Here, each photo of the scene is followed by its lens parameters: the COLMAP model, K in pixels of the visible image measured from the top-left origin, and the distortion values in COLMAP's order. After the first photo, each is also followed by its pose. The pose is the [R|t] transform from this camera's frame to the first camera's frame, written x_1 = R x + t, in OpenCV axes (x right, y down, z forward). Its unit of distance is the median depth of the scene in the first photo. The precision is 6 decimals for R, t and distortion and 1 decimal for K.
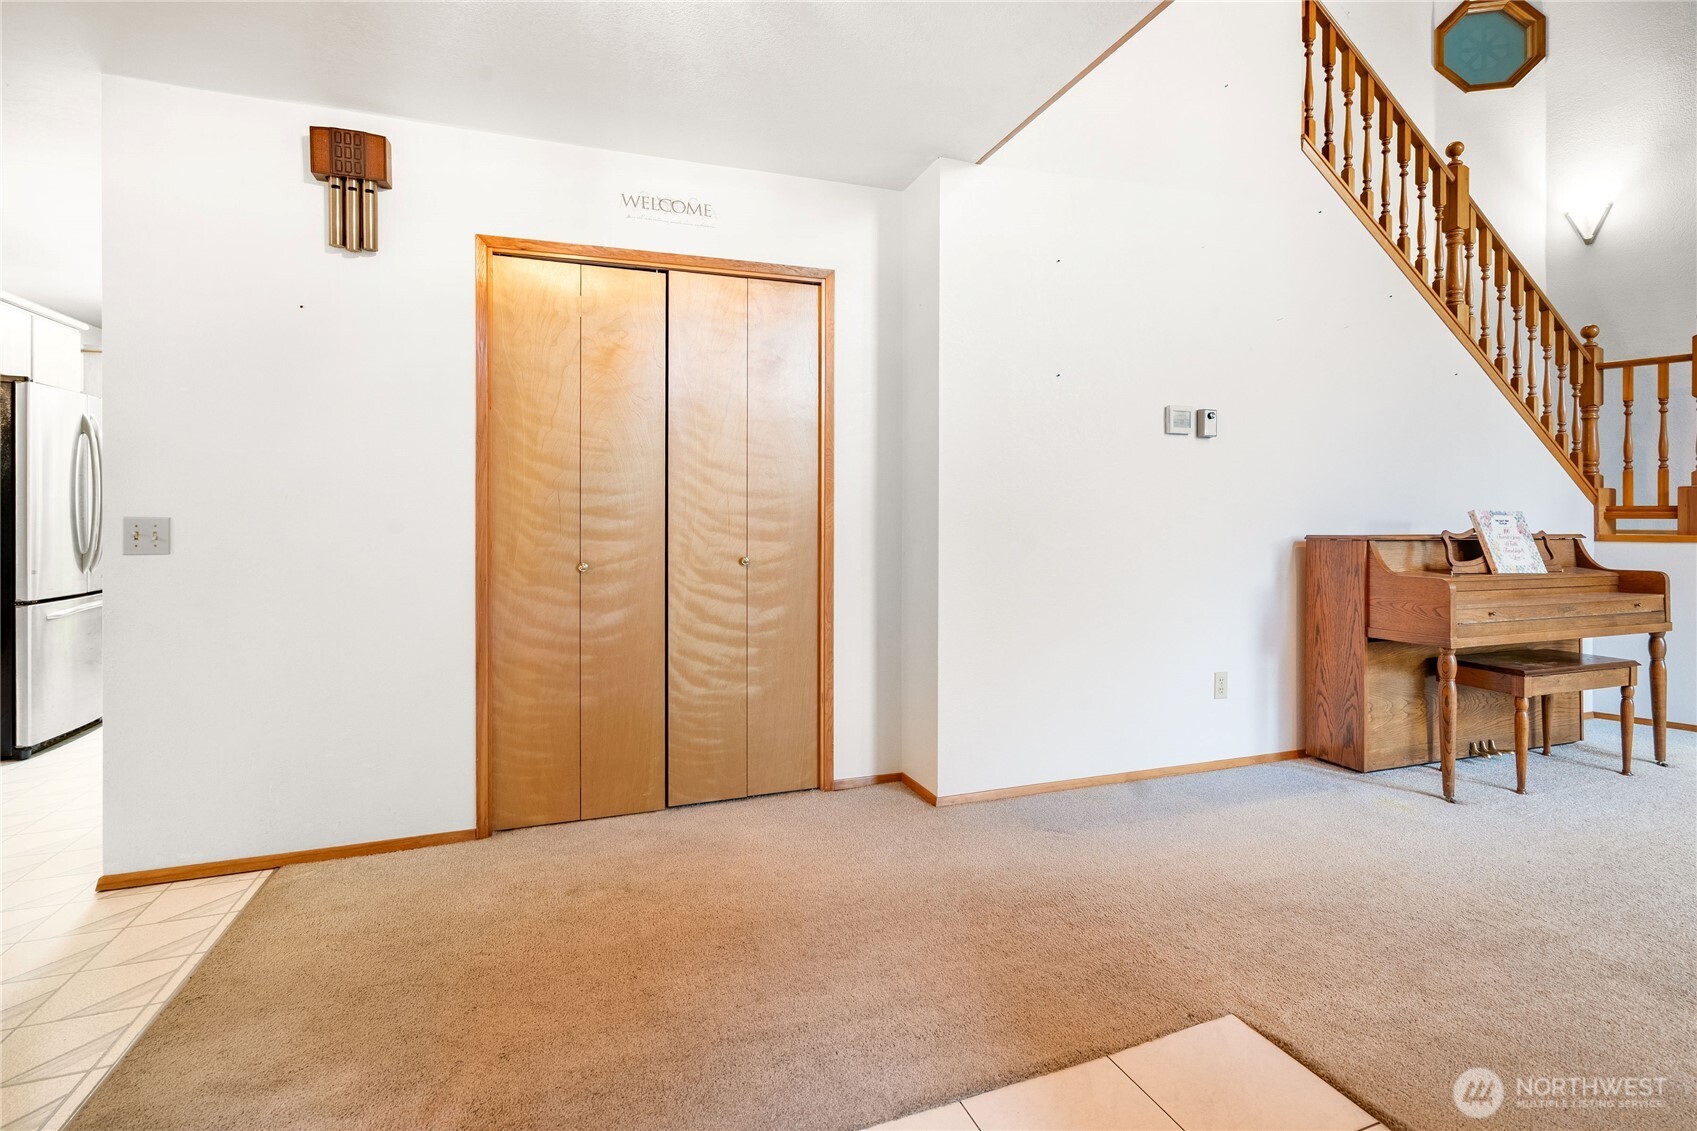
lens RADIAL K [[778.1, 0, 841.7], [0, 778.1, 523.2], [0, 0, 1]] dist [-0.002609, -0.000880]
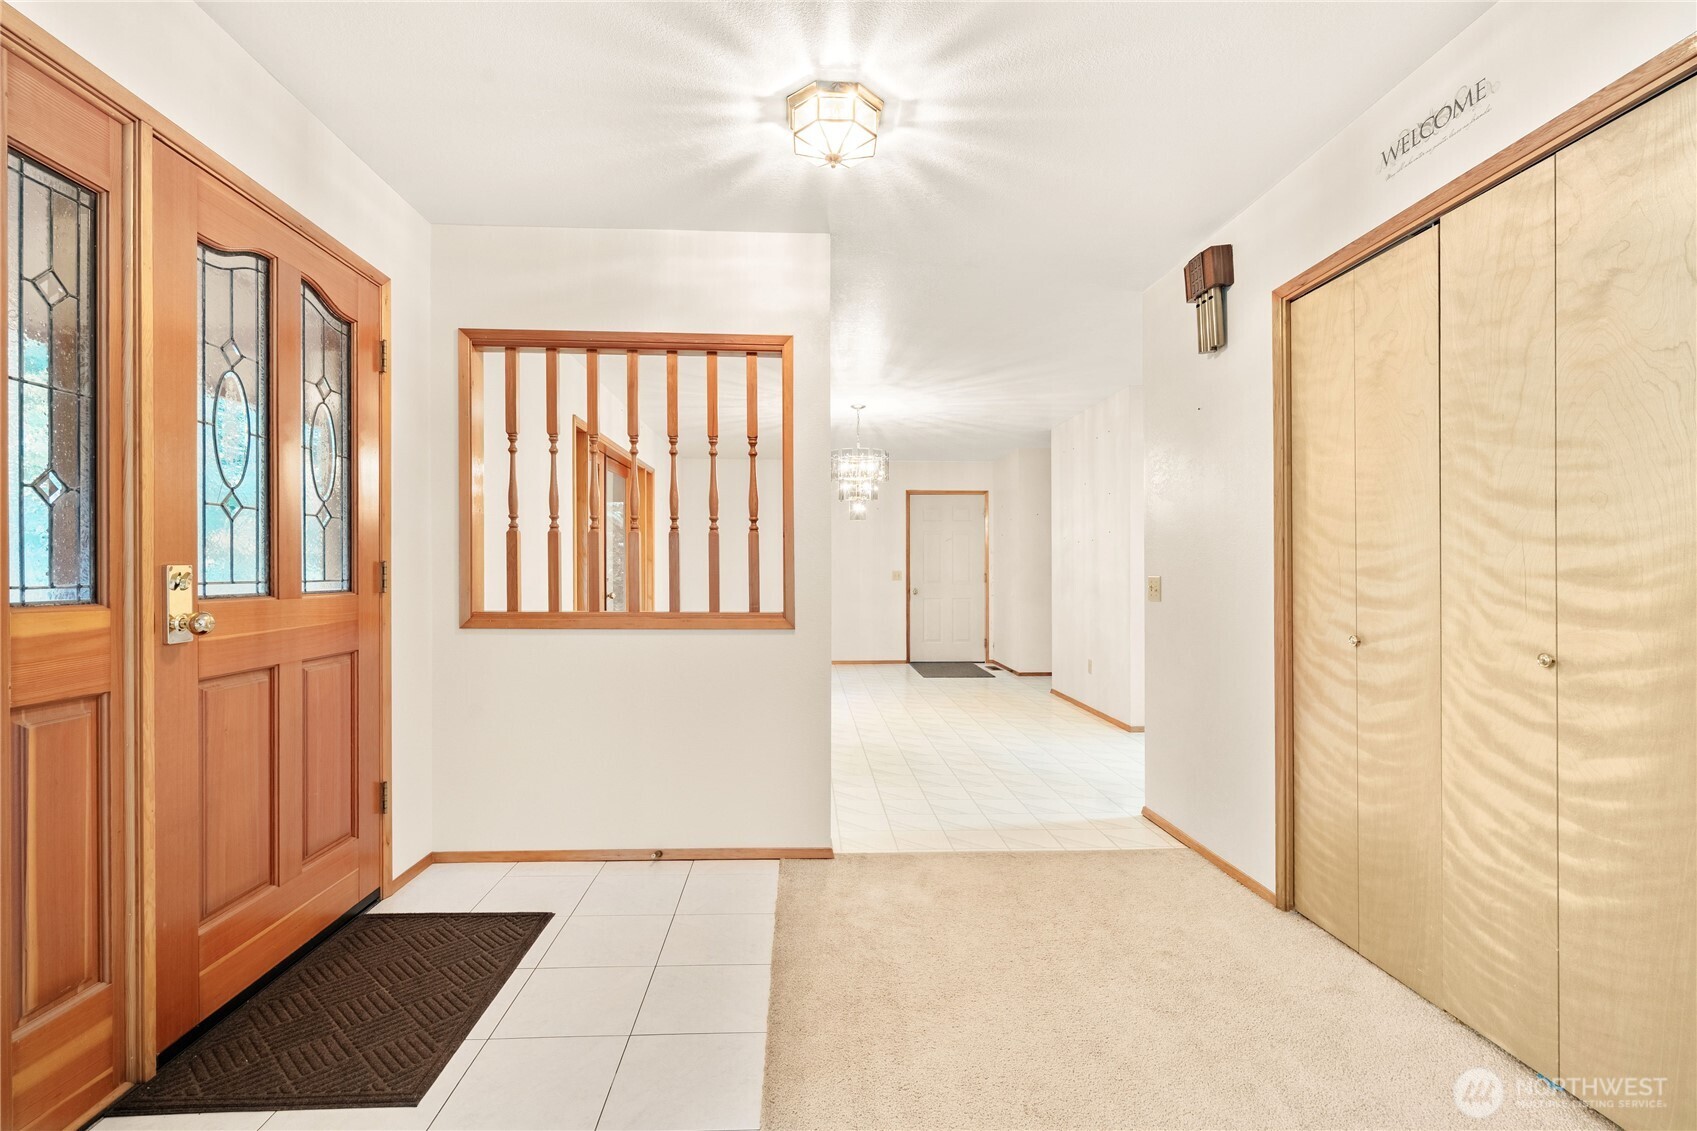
lens RADIAL K [[778.1, 0, 847.0], [0, 778.1, 566.3], [0, 0, 1]] dist [-0.002609, -0.000880]
pose [[-0.279632, -0.001976, -0.960105, 0.565714], [0.001368, 0.999996, -0.002457, -0.018924], [0.960106, -0.002001, -0.279628, 0.682689]]
